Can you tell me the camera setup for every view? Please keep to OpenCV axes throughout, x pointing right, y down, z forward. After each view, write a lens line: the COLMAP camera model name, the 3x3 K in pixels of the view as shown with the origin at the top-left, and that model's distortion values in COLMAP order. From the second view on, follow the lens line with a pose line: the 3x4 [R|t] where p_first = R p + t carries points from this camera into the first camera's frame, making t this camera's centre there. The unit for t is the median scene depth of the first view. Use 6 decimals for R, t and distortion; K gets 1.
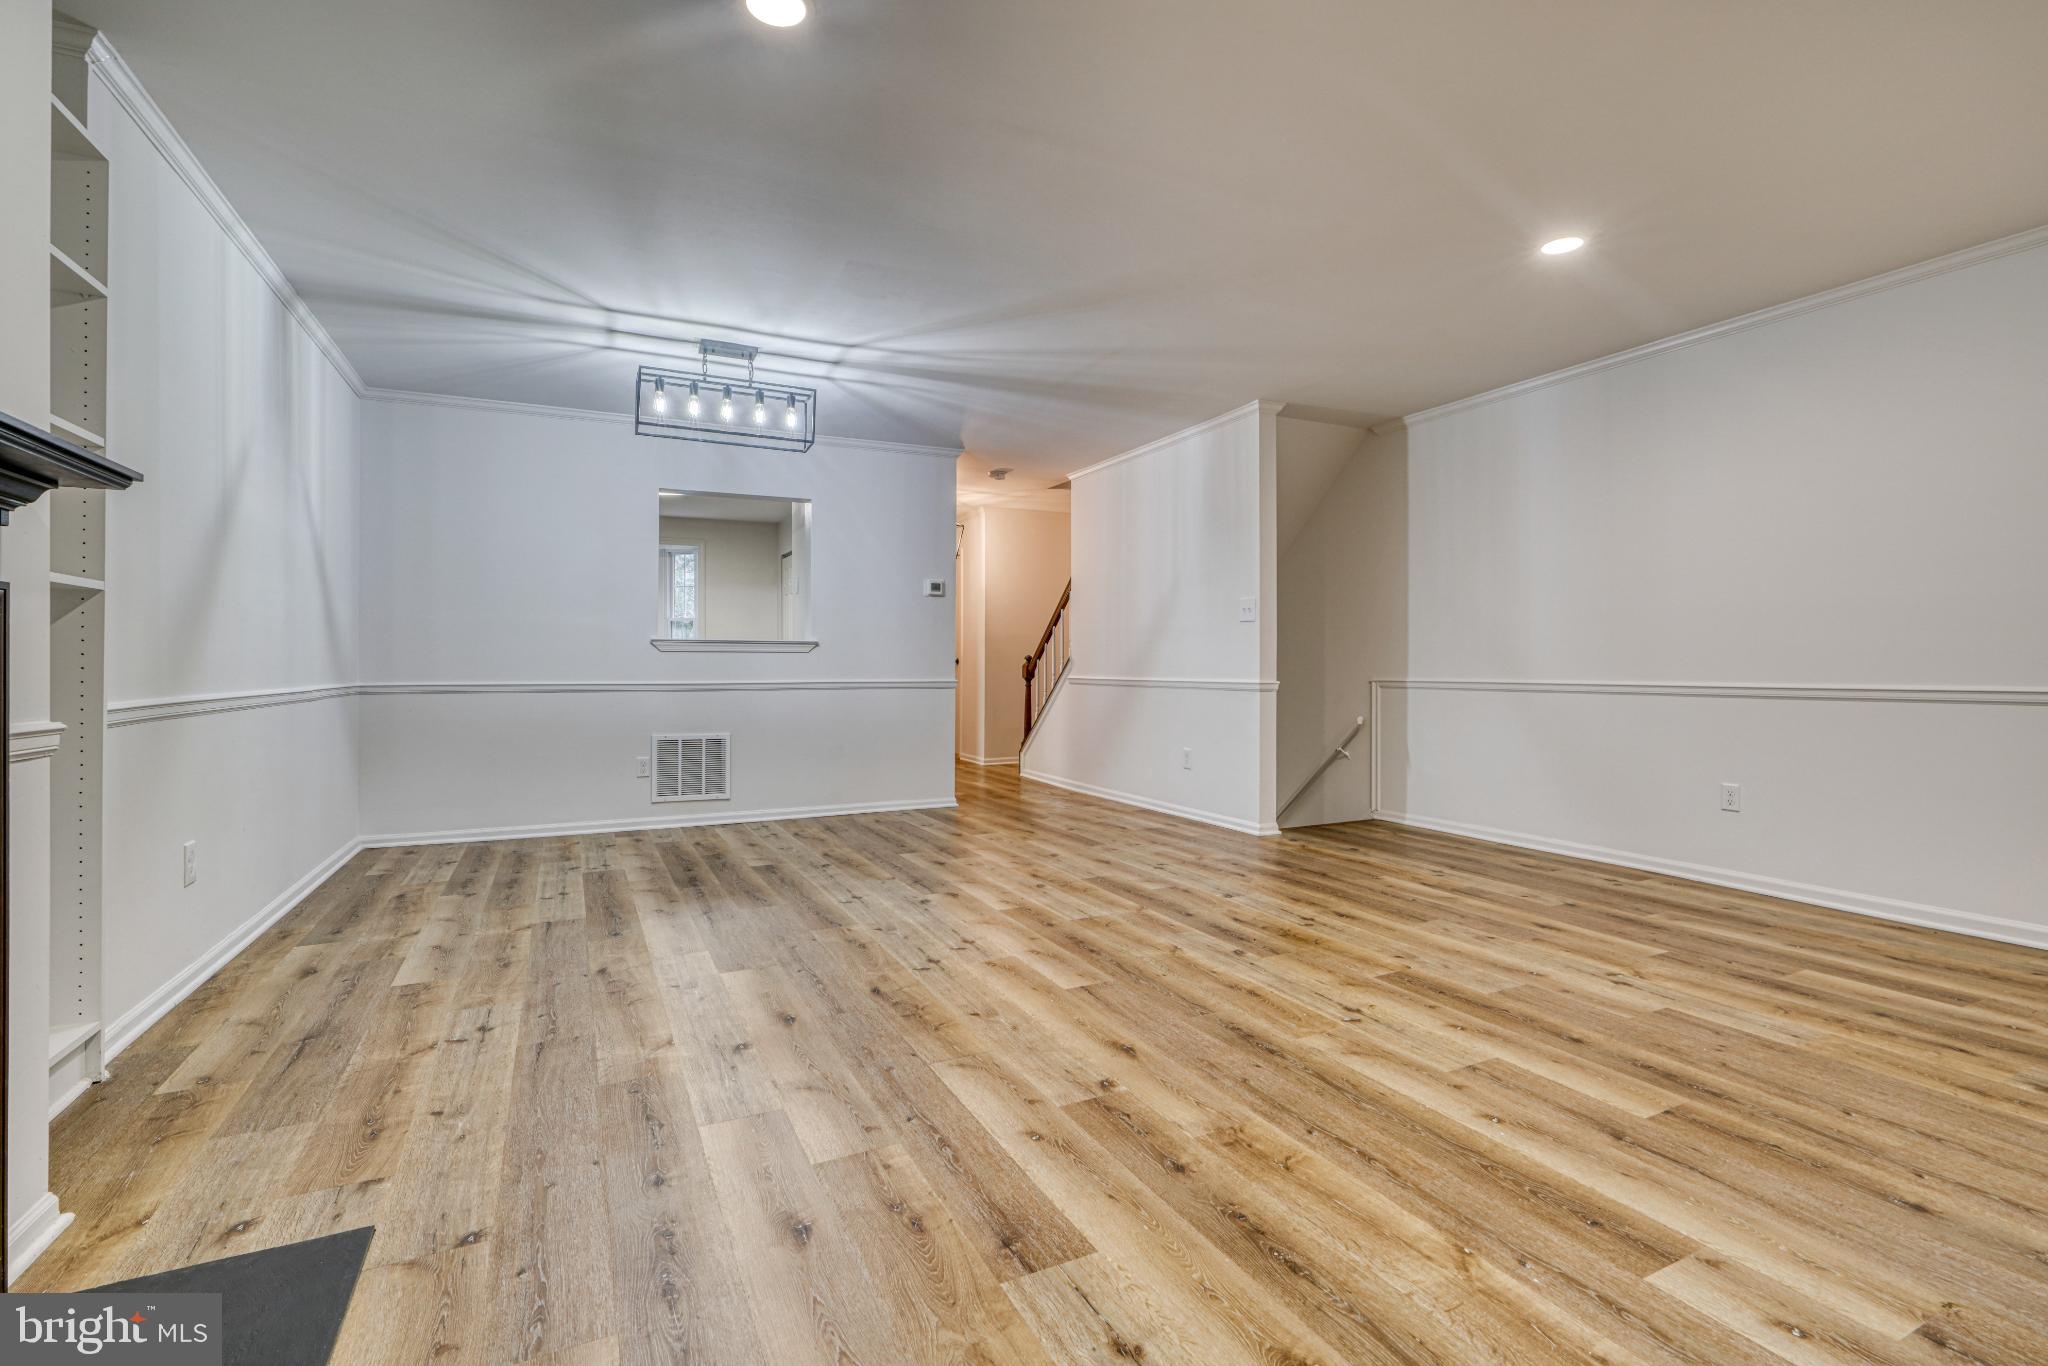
lens RADIAL K [[924.8, 0, 1023.8], [0, 924.8, 663.5], [0, 0, 1]] dist [-0.015370, 0.007058]
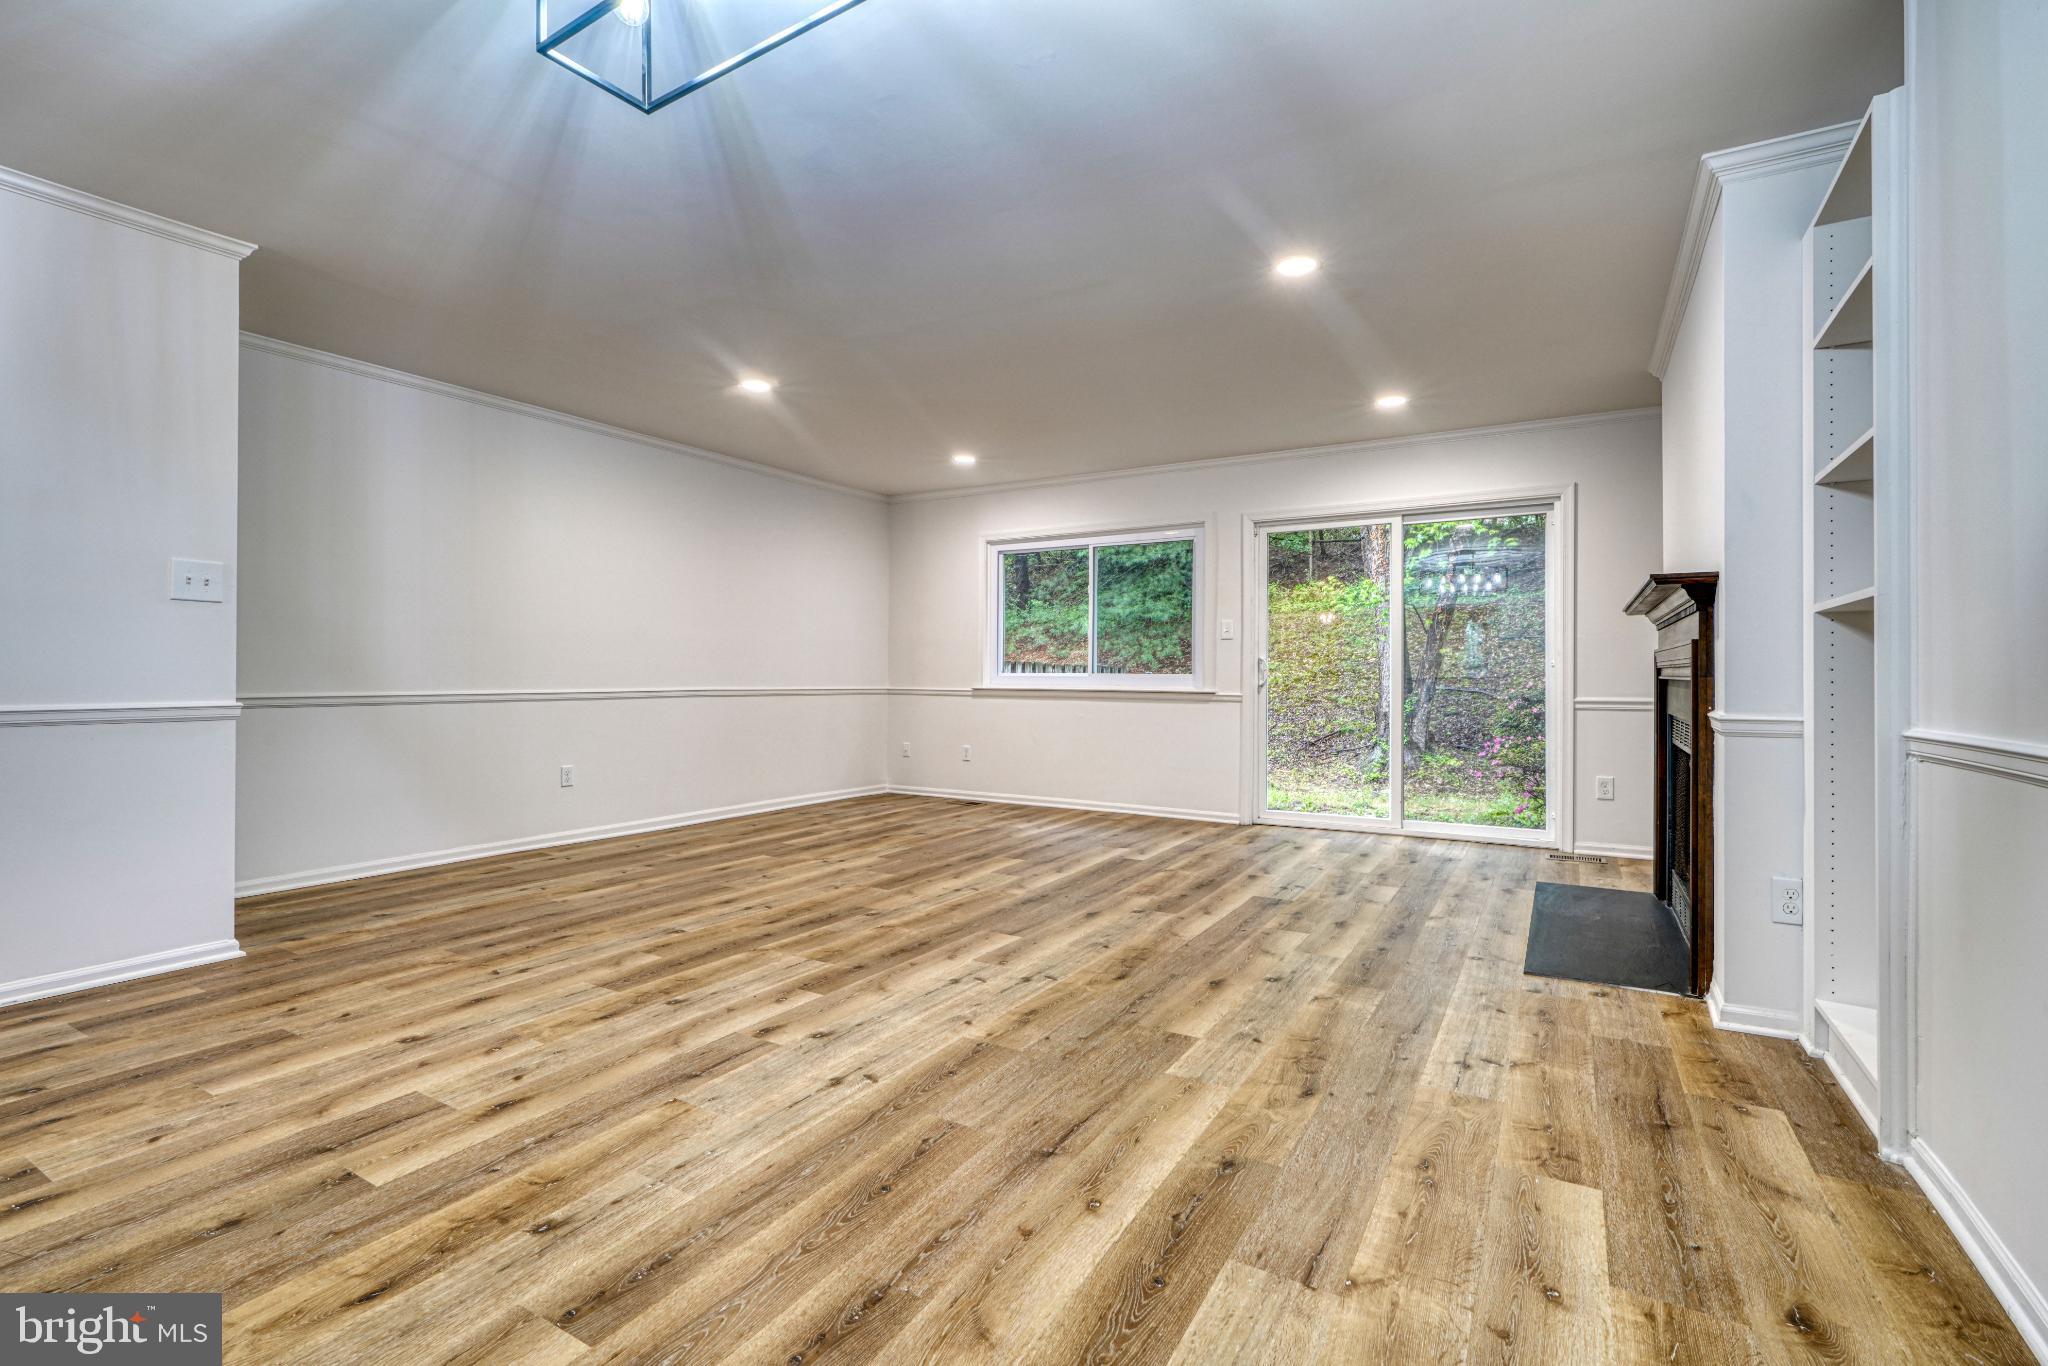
lens RADIAL K [[924.8, 0, 1023.8], [0, 924.8, 663.5], [0, 0, 1]] dist [-0.015370, 0.007058]
pose [[-0.546516, 0.010677, 0.837381, -1.073377], [-0.003465, 0.999881, -0.015010, 0.001539], [-0.837442, -0.011105, -0.546414, 1.795797]]
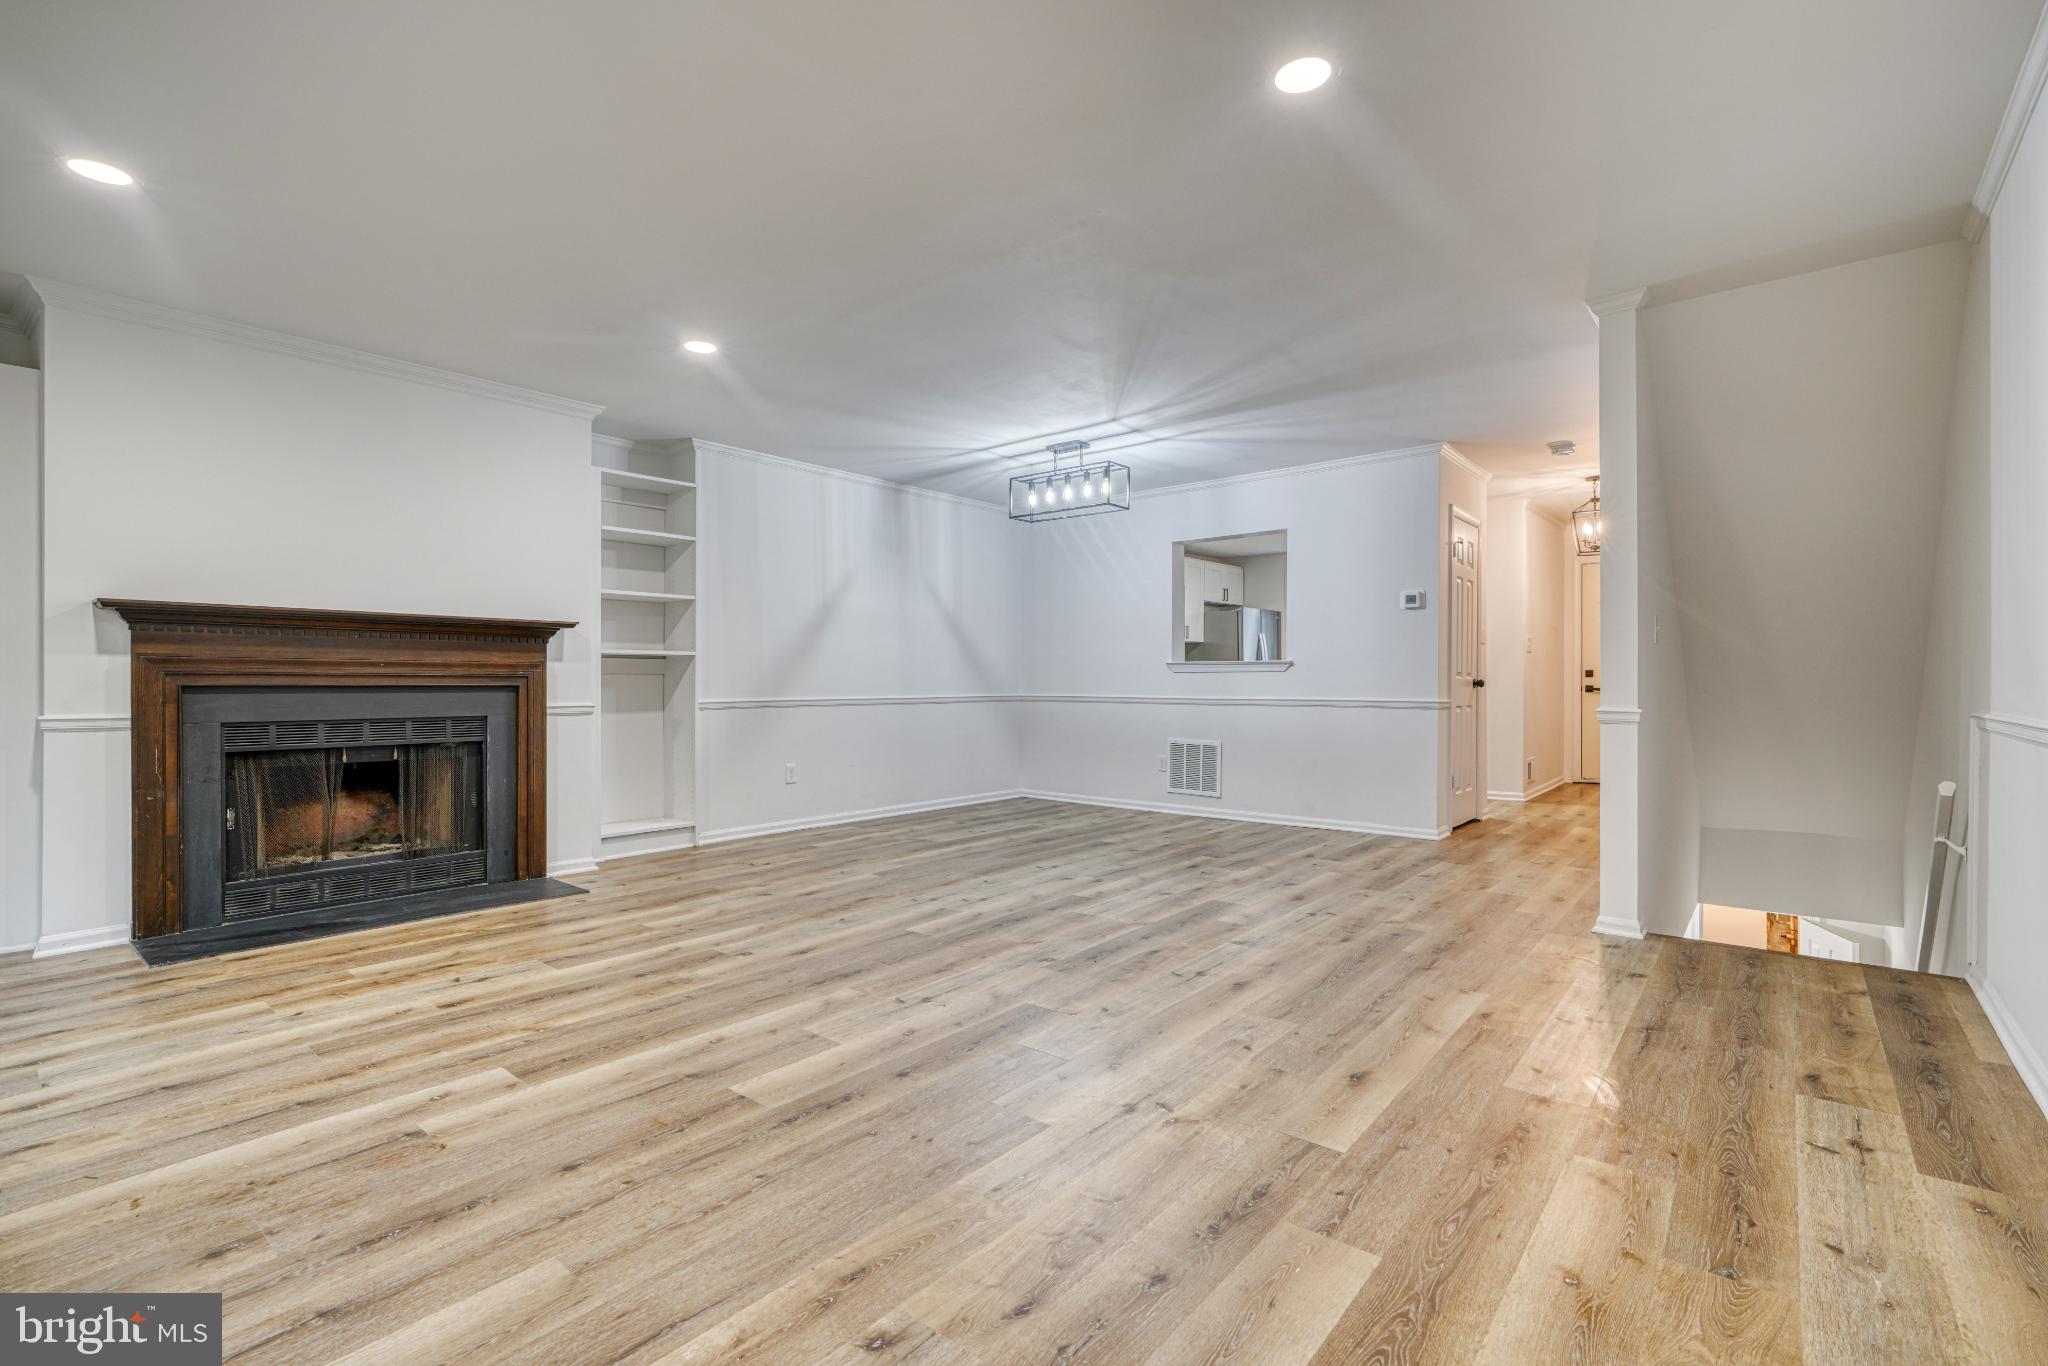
lens RADIAL K [[912.8, 0, 1021.7], [0, 912.8, 681.2], [0, 0, 1]] dist [-0.014303, 0.006443]
pose [[0.405976, -0.000874, -0.913883, 1.398014], [0.002207, 0.999998, 0.000024, -0.004234], [0.913881, -0.002027, 0.405977, 0.663005]]
